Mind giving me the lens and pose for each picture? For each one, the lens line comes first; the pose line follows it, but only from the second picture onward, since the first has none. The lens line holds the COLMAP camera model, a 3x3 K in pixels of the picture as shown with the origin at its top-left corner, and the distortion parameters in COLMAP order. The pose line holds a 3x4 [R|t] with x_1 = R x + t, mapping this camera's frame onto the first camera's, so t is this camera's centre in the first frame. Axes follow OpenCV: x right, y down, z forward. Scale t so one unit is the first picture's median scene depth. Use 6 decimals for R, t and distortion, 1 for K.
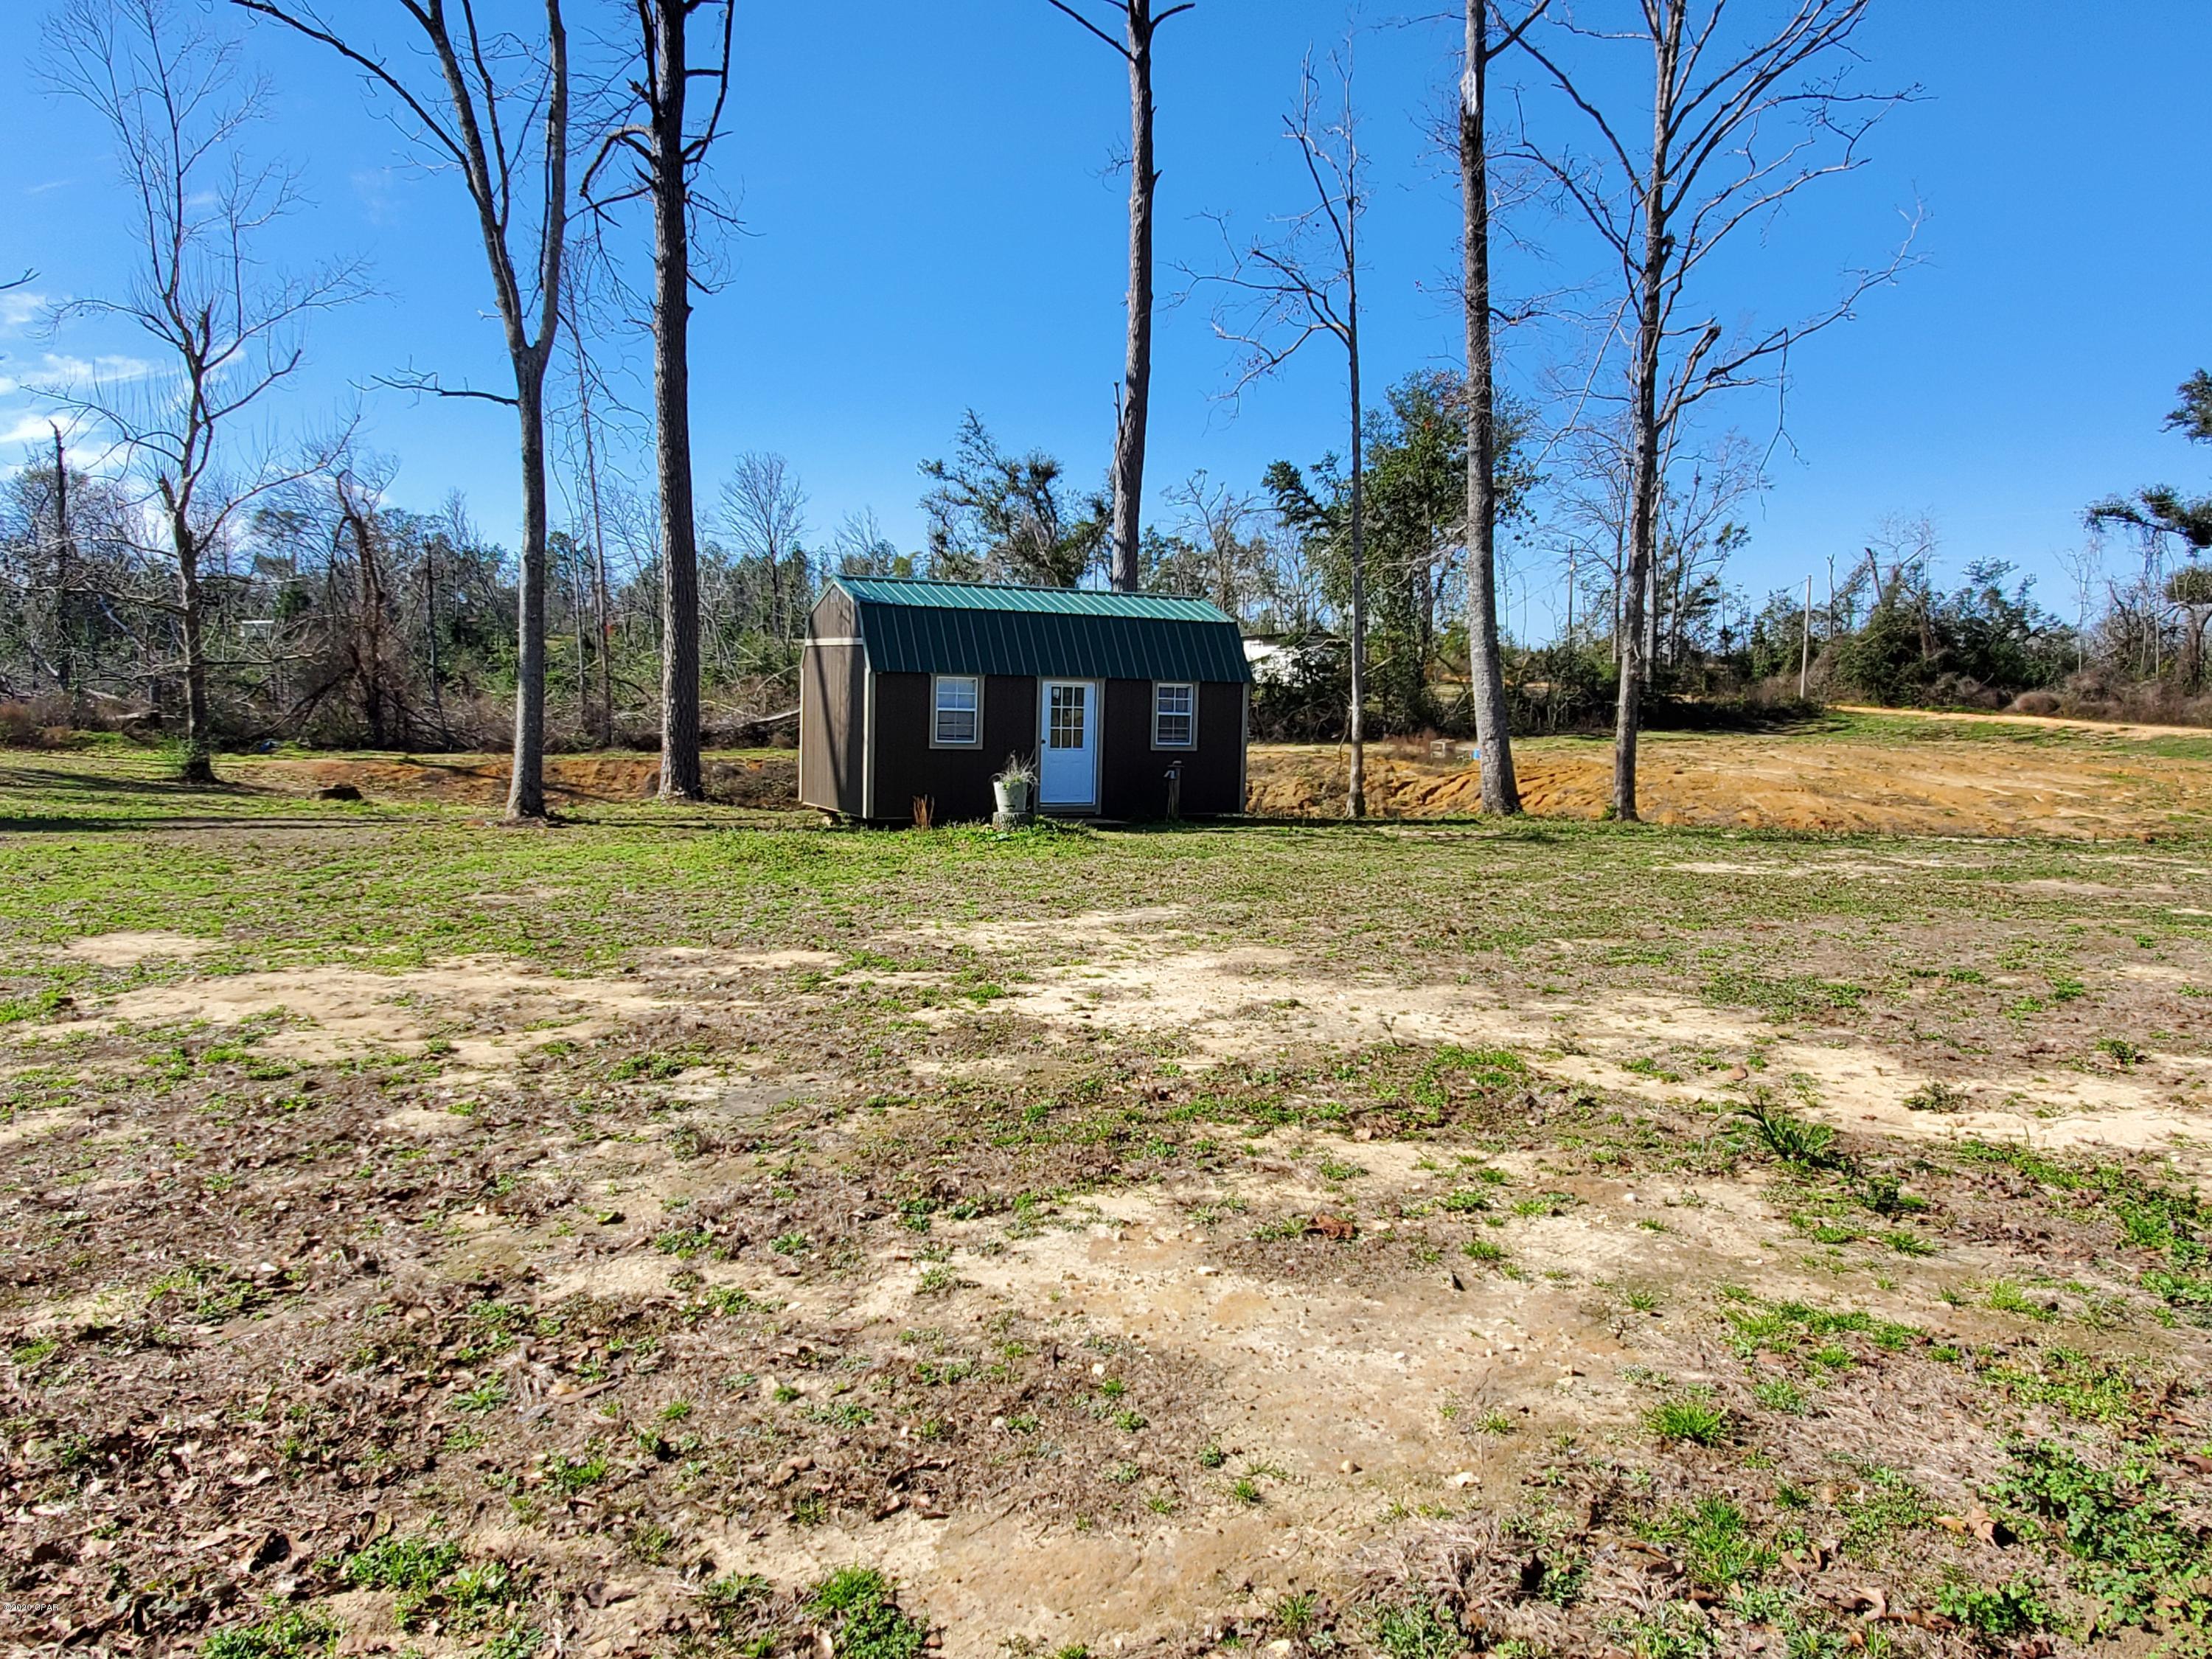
lens RADIAL K [[1564.9, 0, 1099.9], [0, 1564.9, 826.8], [0, 0, 1]] dist [0.005921, 0.001522]
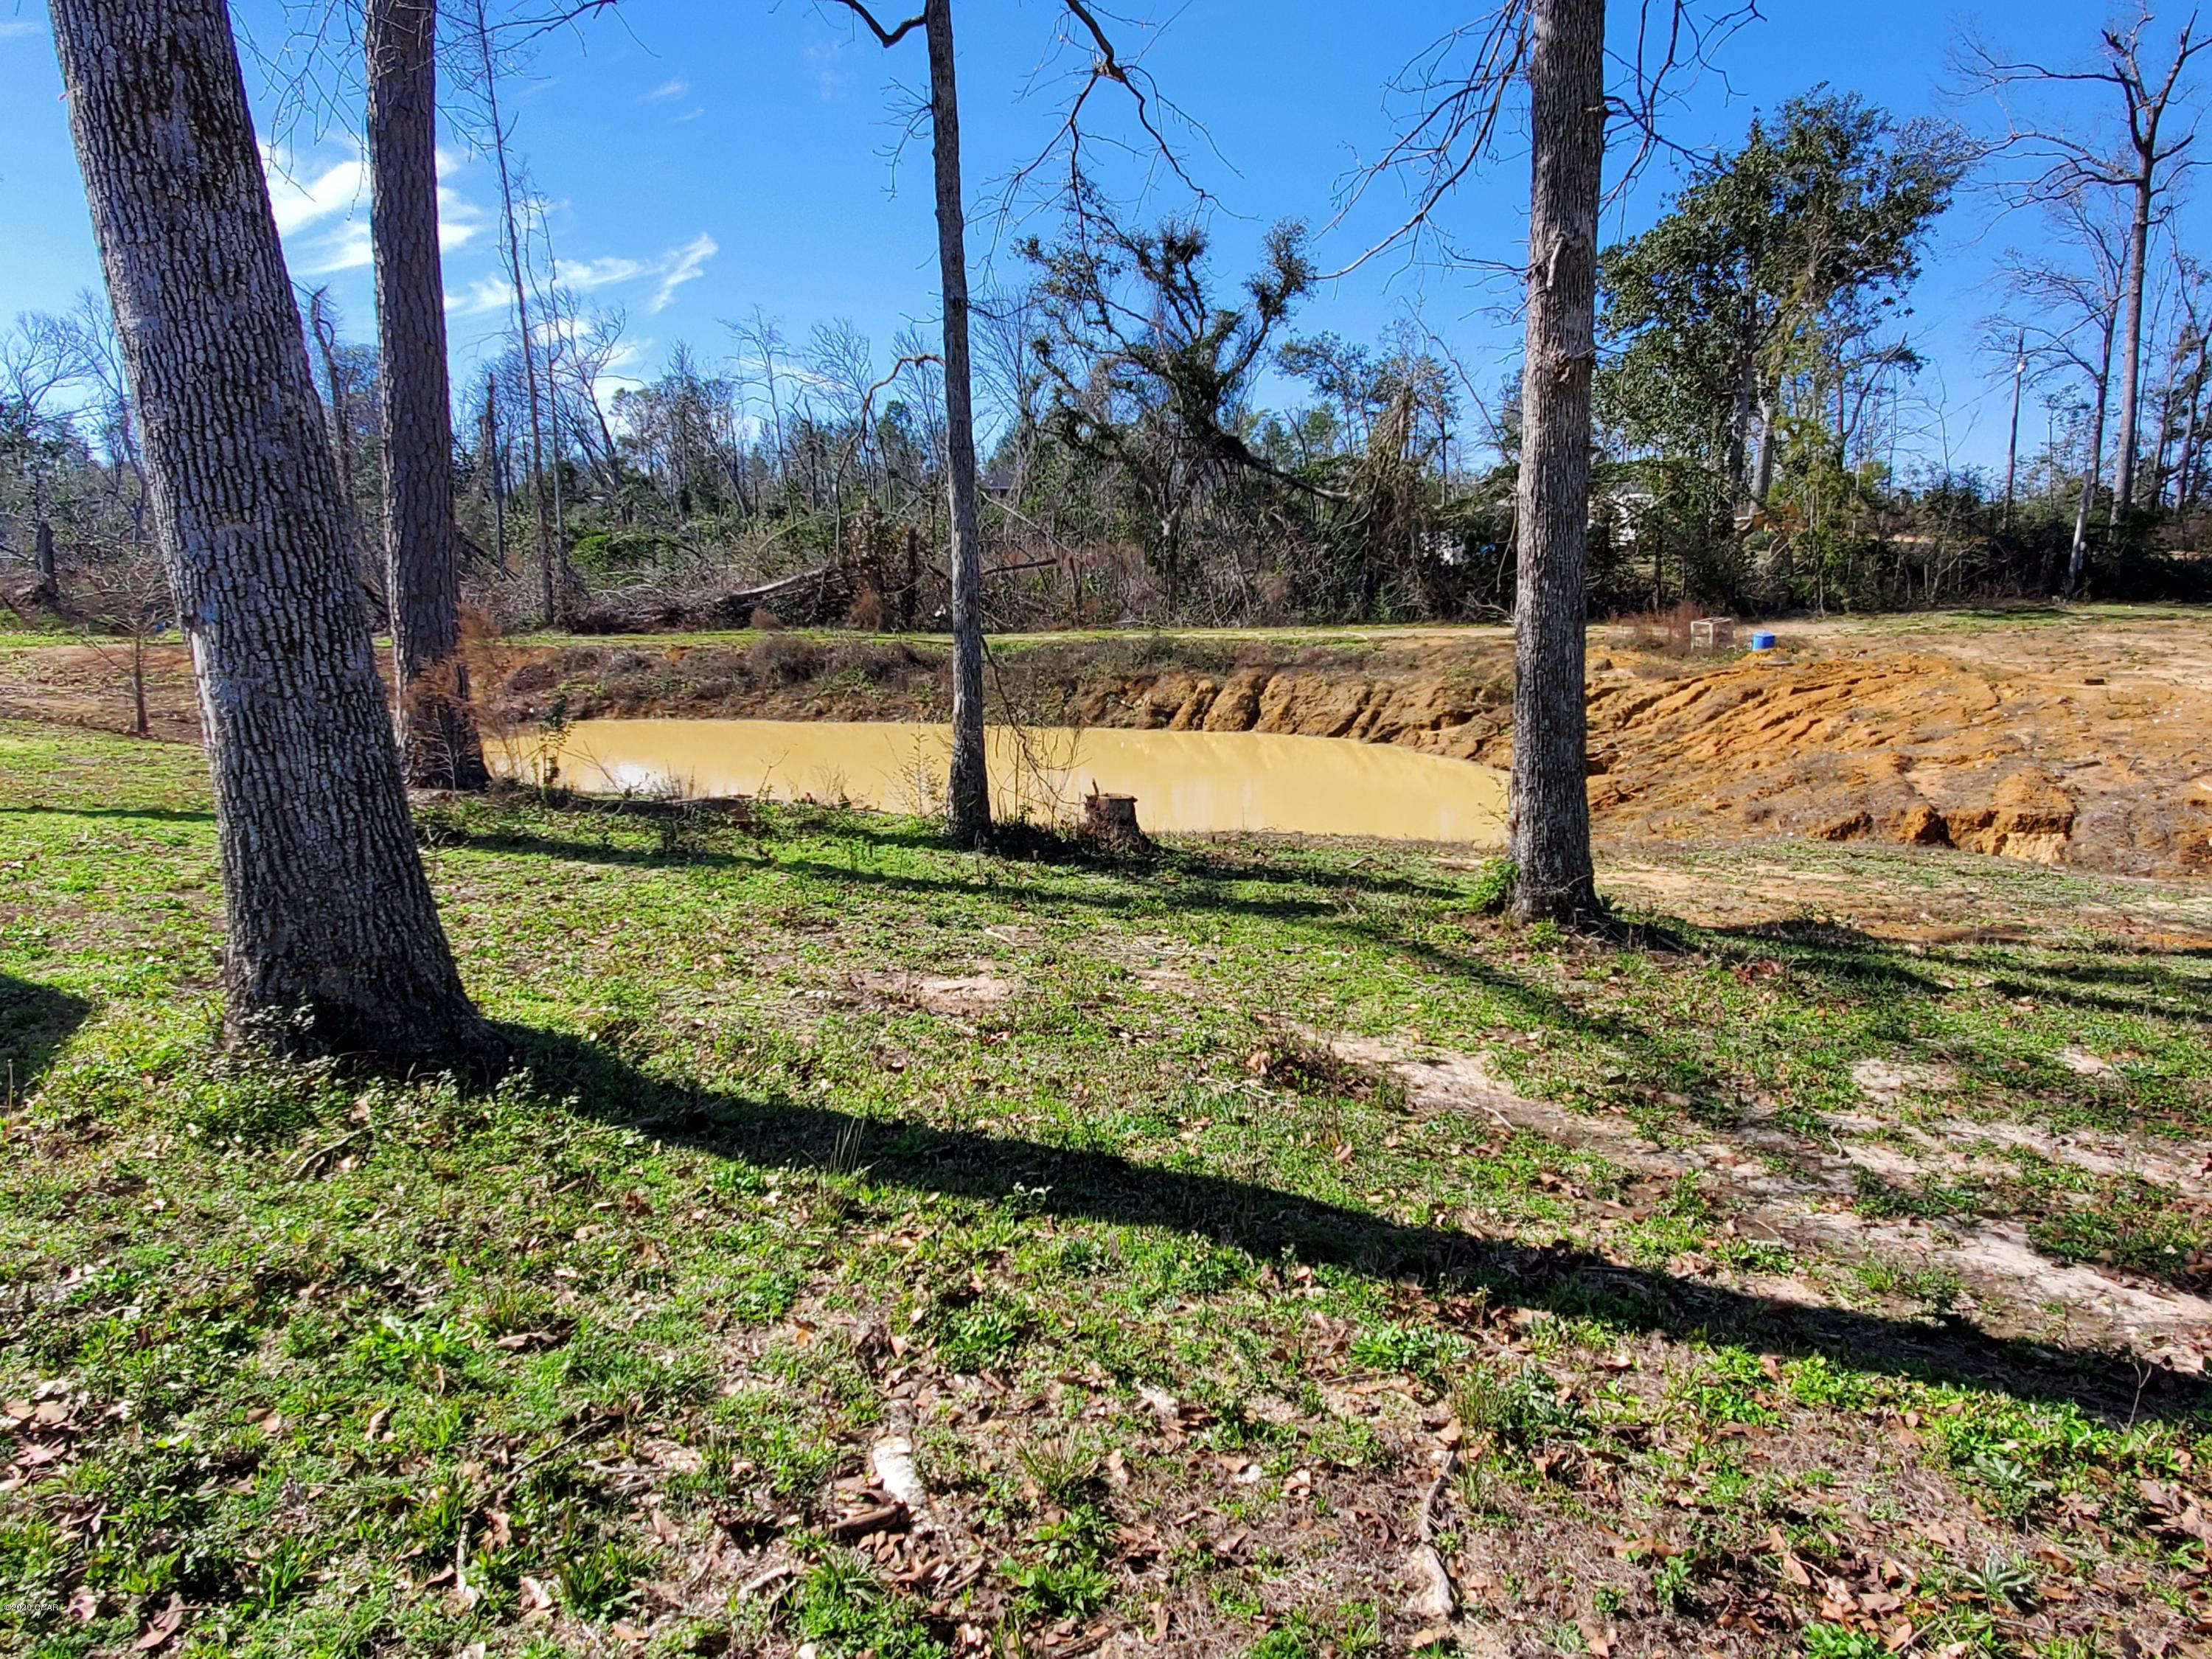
lens RADIAL K [[1564.9, 0, 1114.5], [0, 1564.9, 832.2], [0, 0, 1]] dist [0.005921, 0.001522]
pose [[0.966724, 0.033661, -0.253599, 0.128429], [-0.012953, 0.996475, 0.082886, -0.016085], [0.255495, -0.076843, 0.963752, 0.275558]]
